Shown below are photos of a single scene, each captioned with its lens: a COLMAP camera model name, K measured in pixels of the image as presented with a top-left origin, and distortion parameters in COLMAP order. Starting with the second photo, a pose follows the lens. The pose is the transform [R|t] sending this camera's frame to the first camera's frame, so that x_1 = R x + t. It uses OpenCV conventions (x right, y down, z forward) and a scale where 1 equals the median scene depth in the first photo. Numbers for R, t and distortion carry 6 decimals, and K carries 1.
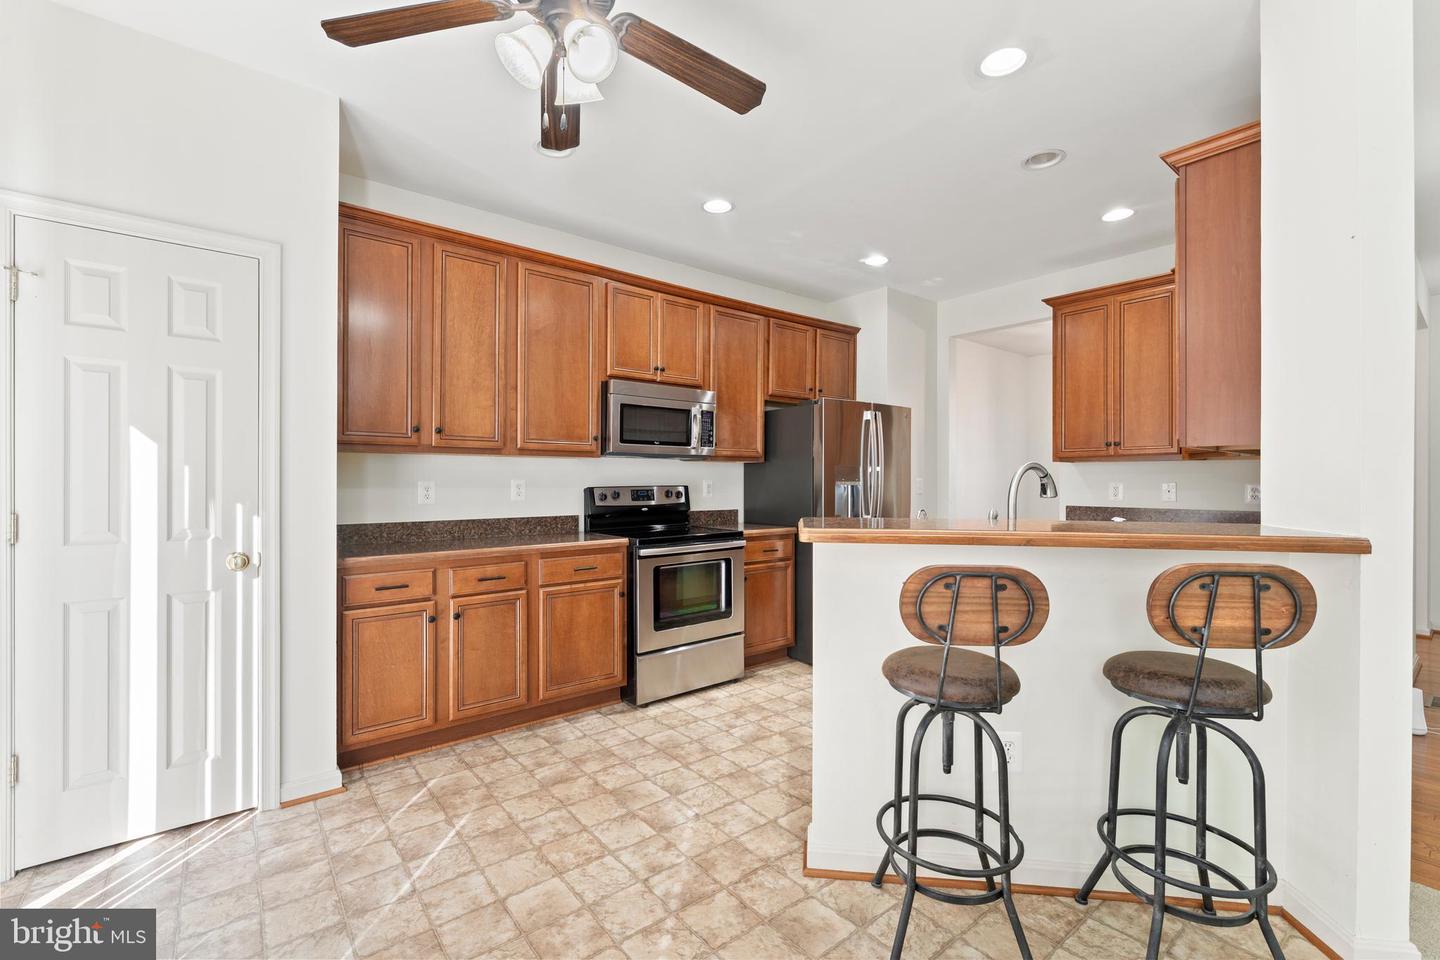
lens RADIAL K [[605.6, 0, 720.8], [0, 605.6, 481.1], [0, 0, 1]] dist [0.003385, 0.001156]
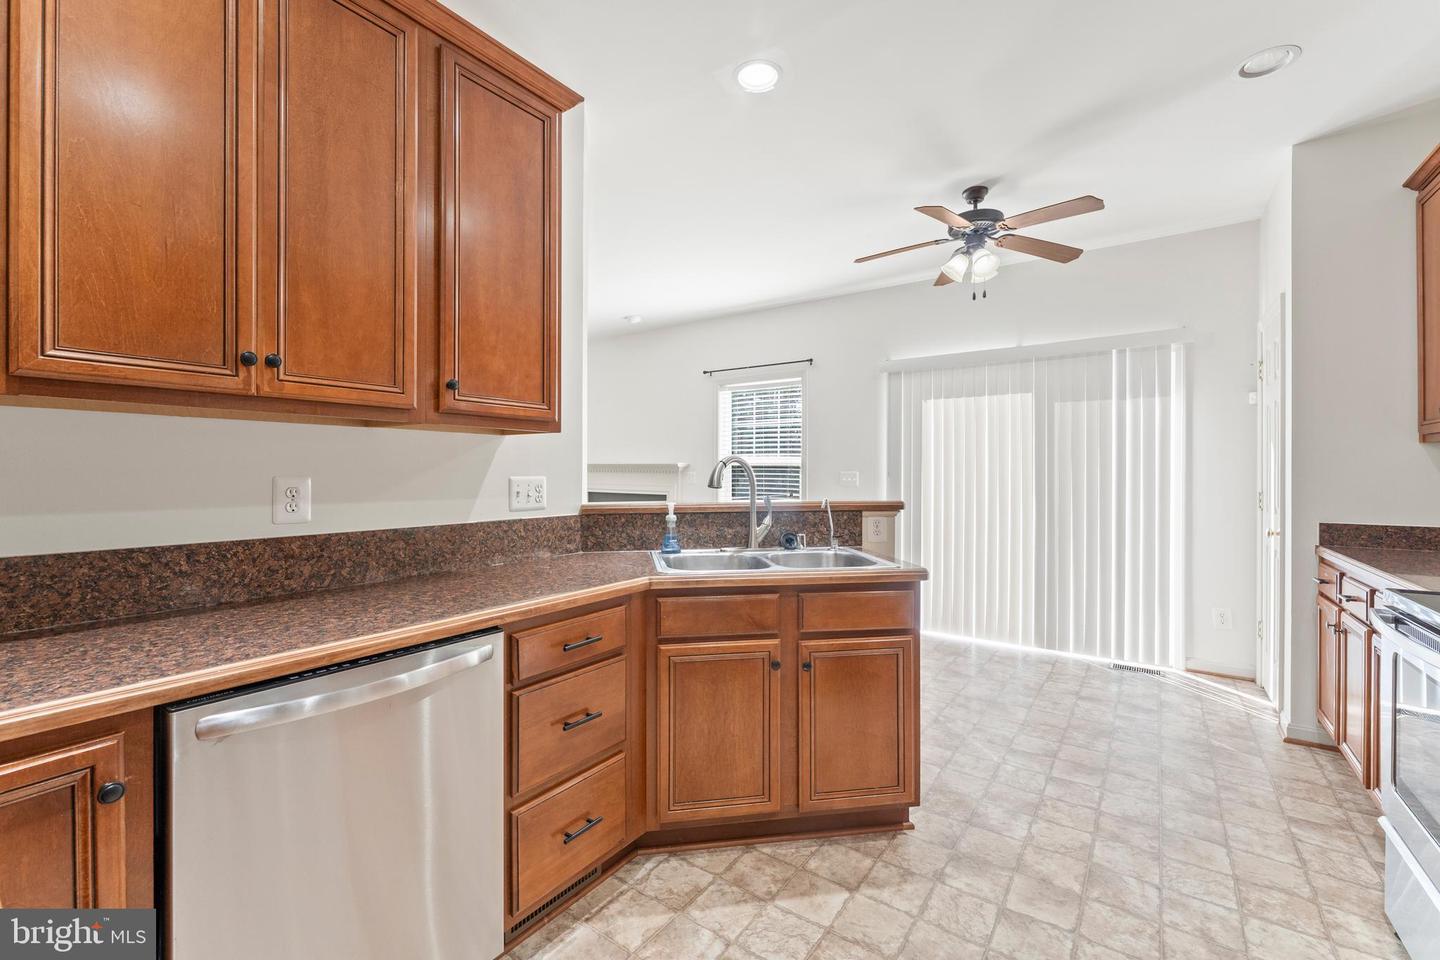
lens RADIAL K [[605.6, 0, 721.1], [0, 605.6, 476.8], [0, 0, 1]] dist [0.003385, 0.001156]
pose [[-0.960981, -0.001211, -0.276612, 0.648753], [-0.002366, 0.999990, 0.003842, 0.000315], [0.276604, 0.004347, -0.960974, 1.585359]]
